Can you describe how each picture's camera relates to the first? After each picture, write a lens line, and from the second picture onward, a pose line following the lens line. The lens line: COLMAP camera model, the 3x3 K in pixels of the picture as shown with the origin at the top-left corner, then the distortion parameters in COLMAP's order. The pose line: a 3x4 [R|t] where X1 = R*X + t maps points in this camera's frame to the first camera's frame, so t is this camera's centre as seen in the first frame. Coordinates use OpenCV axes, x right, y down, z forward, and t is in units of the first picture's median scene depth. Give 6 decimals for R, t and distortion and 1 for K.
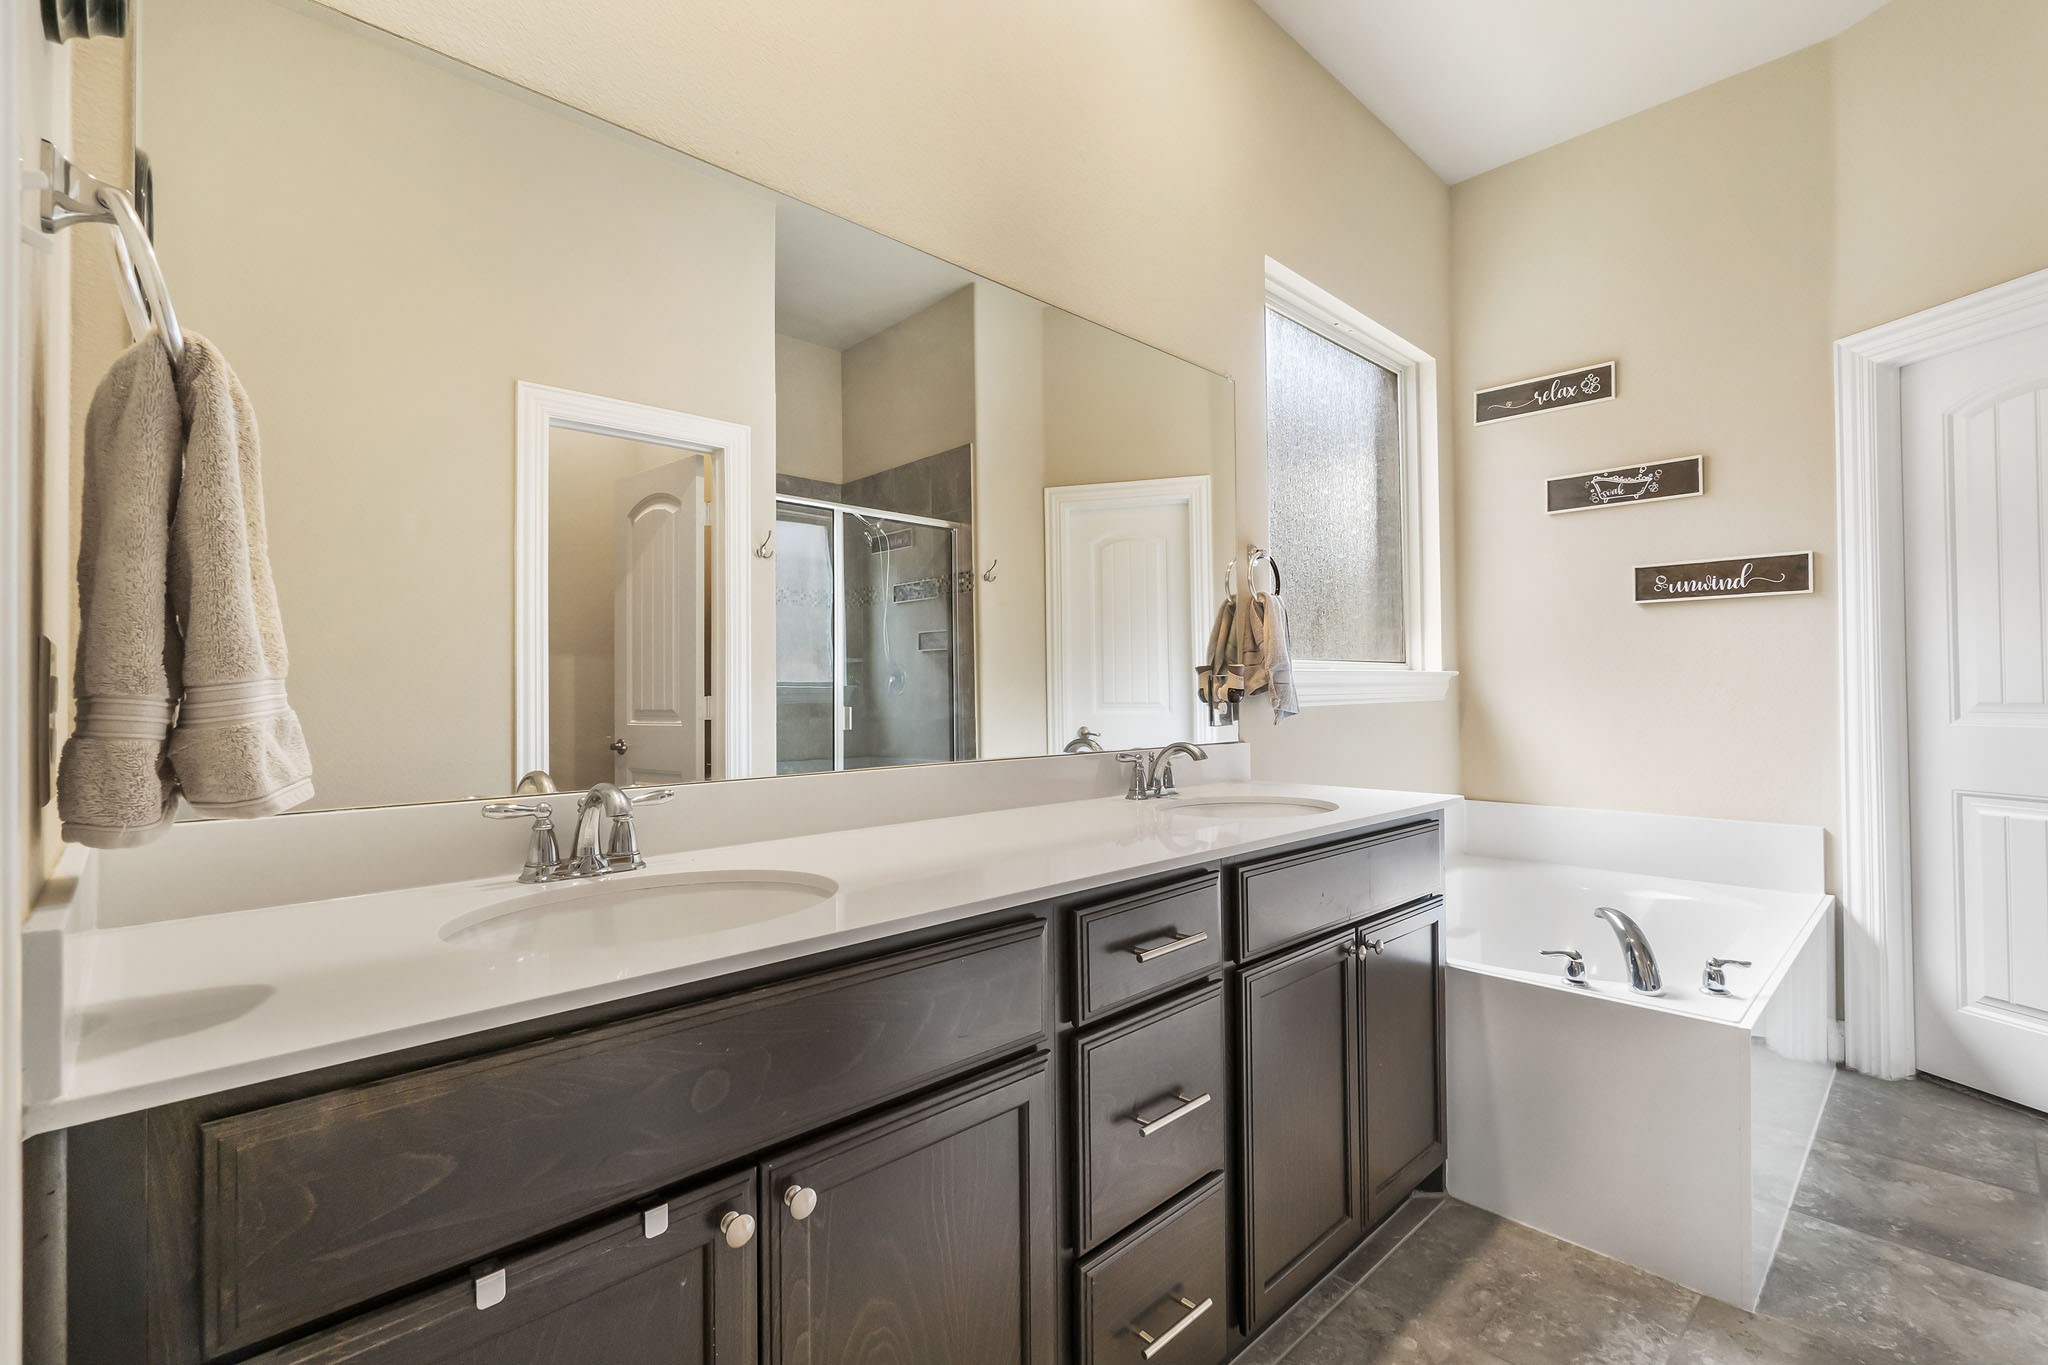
lens RADIAL K [[905.1, 0, 1022.2], [0, 905.1, 675.8], [0, 0, 1]] dist [-0.000807, 0.000122]
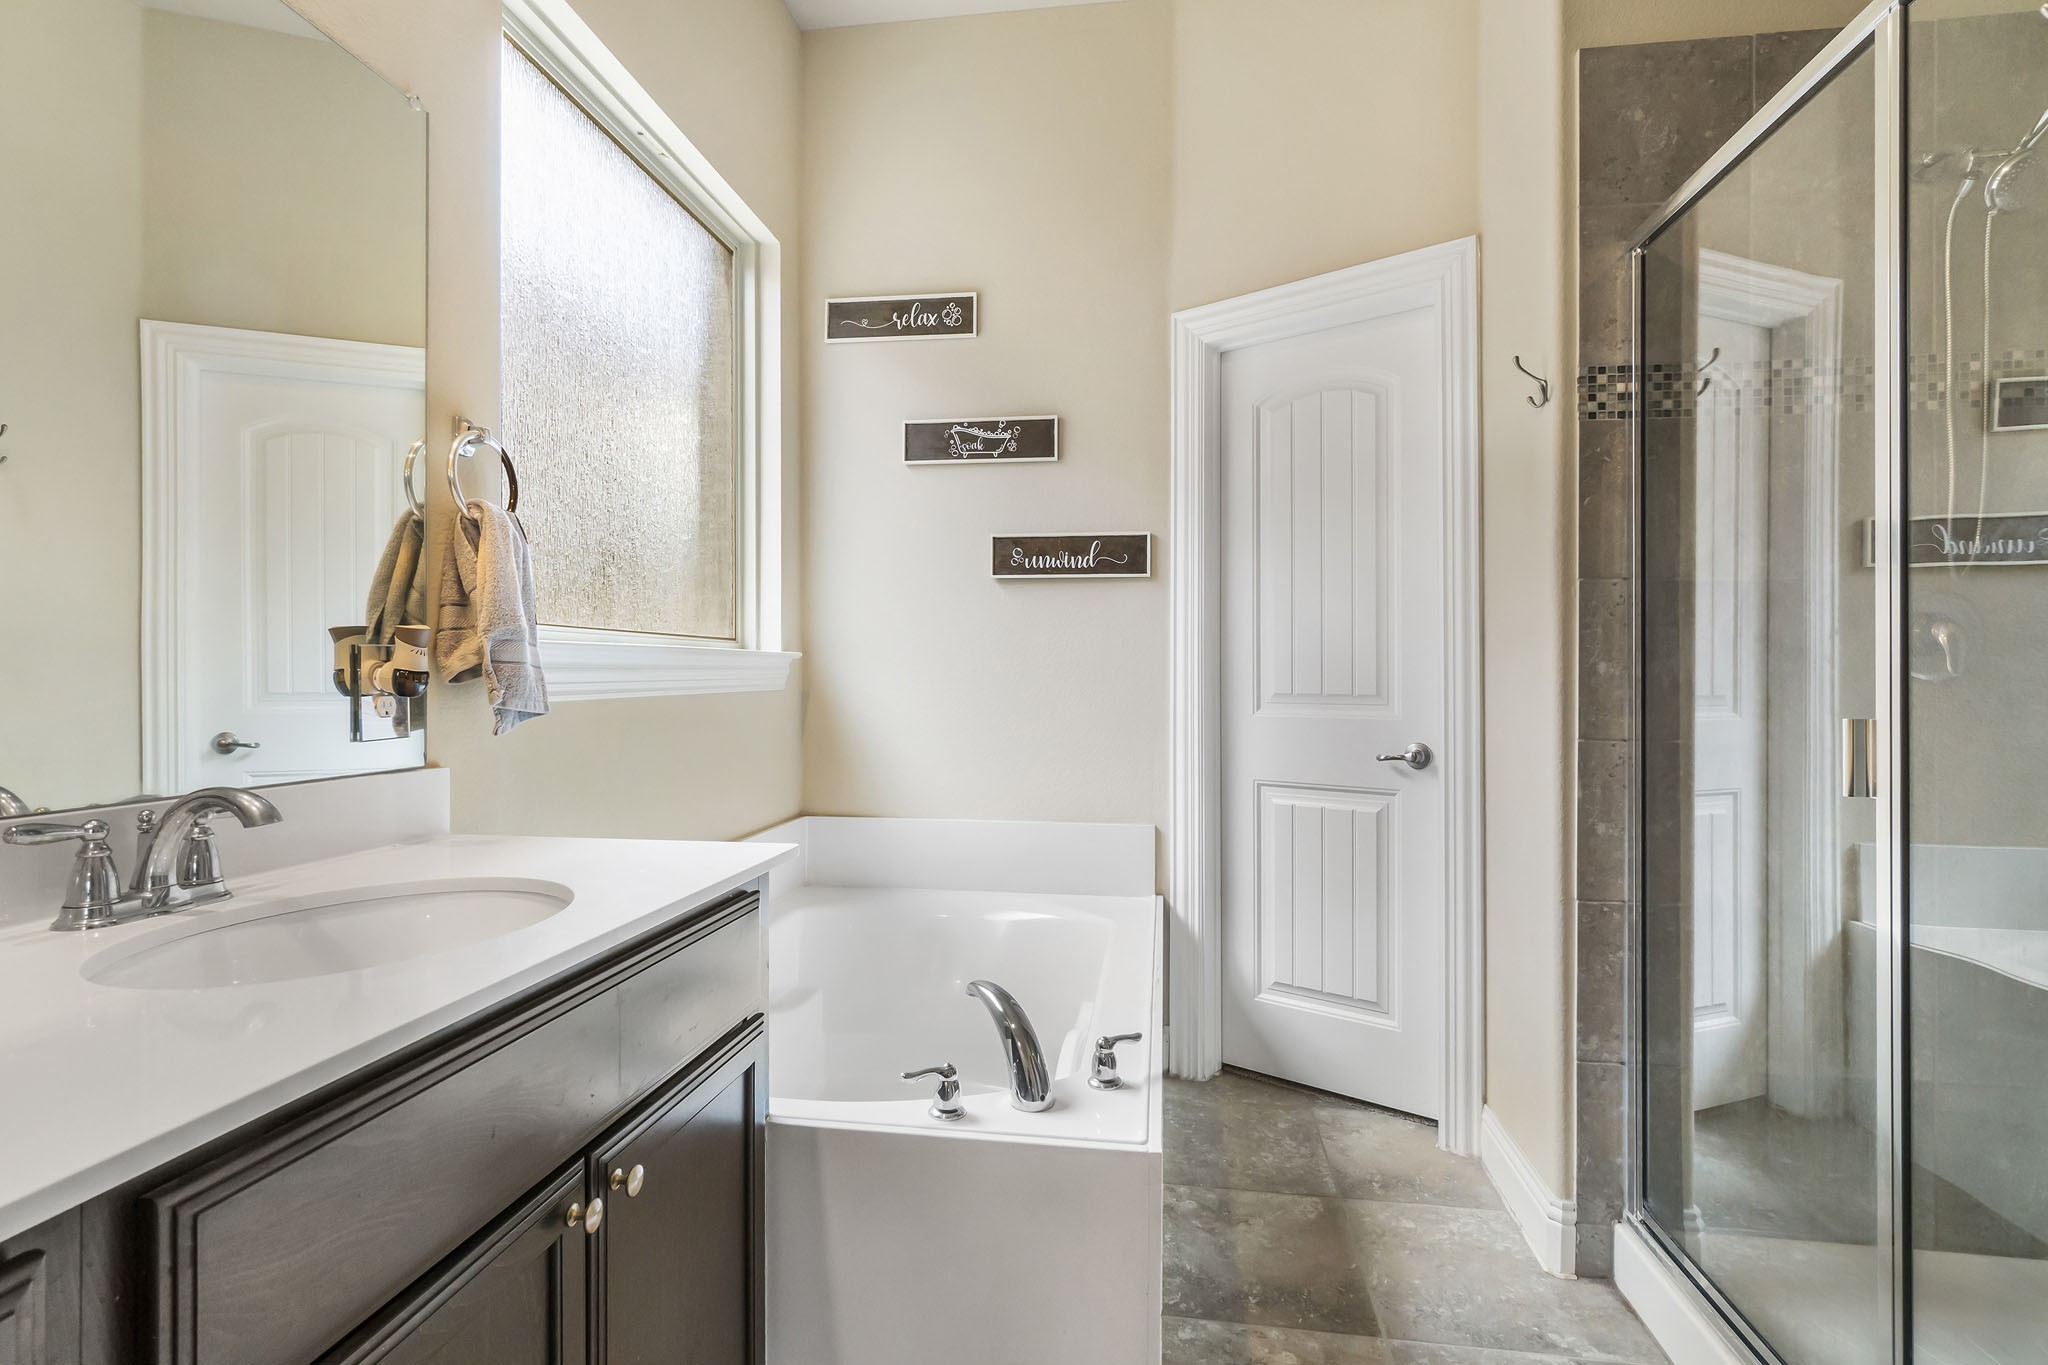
lens RADIAL K [[952.3, 0, 1027.2], [0, 952.3, 684.1], [0, 0, 1]] dist [-0.002016, -0.000245]
pose [[0.781143, 0.003618, 0.624342, 0.162155], [-0.018596, 0.999674, 0.017473, 0.005337], [-0.624076, -0.025259, 0.780956, 0.316643]]
